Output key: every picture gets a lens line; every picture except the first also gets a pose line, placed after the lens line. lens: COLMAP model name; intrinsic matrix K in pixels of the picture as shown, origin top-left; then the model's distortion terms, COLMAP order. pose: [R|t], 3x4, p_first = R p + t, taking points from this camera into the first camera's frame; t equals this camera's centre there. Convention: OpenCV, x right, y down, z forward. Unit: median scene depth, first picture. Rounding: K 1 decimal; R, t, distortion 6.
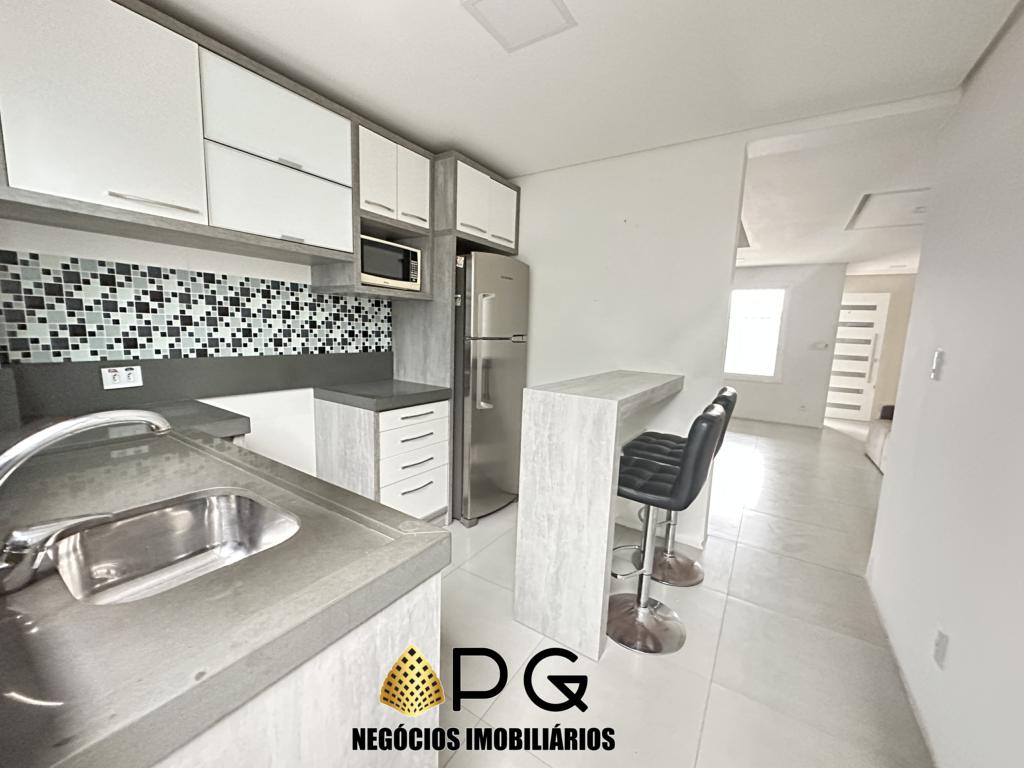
lens RADIAL K [[408.7, 0, 514.8], [0, 408.7, 380.8], [0, 0, 1]] dist [-0.002867, -0.000223]
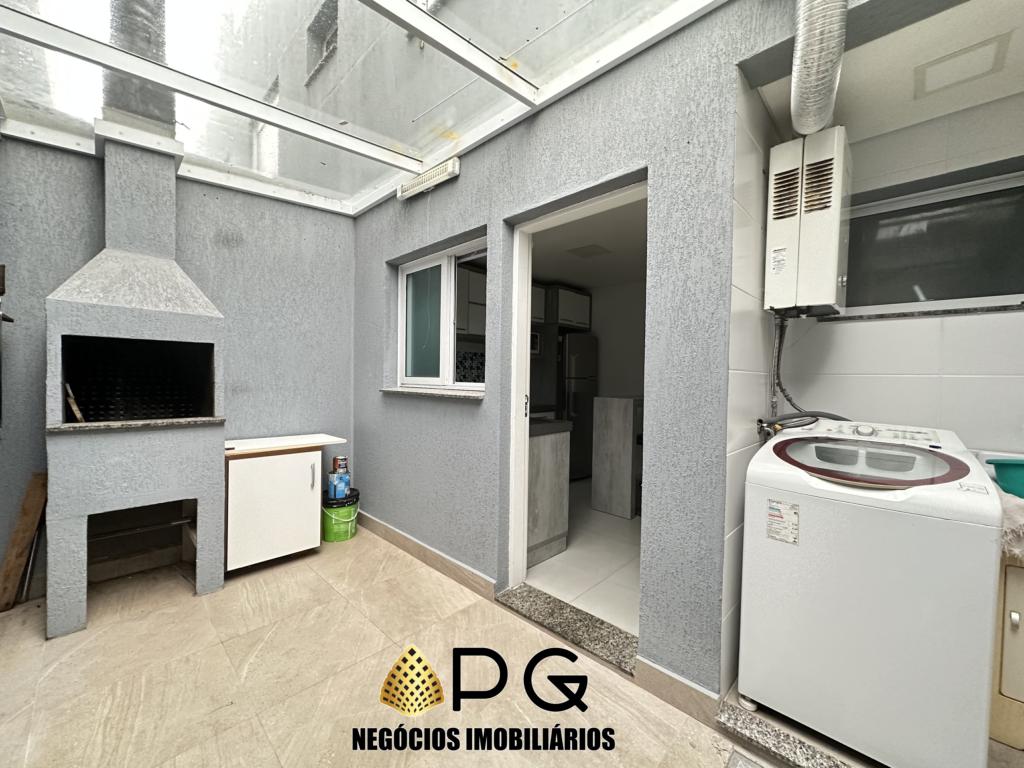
lens RADIAL K [[408.7, 0, 519.4], [0, 408.7, 386.4], [0, 0, 1]] dist [-0.002867, -0.000223]
pose [[0.982072, -0.024689, -0.186882, 0.032816], [0.001661, 0.992481, -0.122390, 0.171728], [0.188498, 0.119885, 0.974729, -0.901904]]
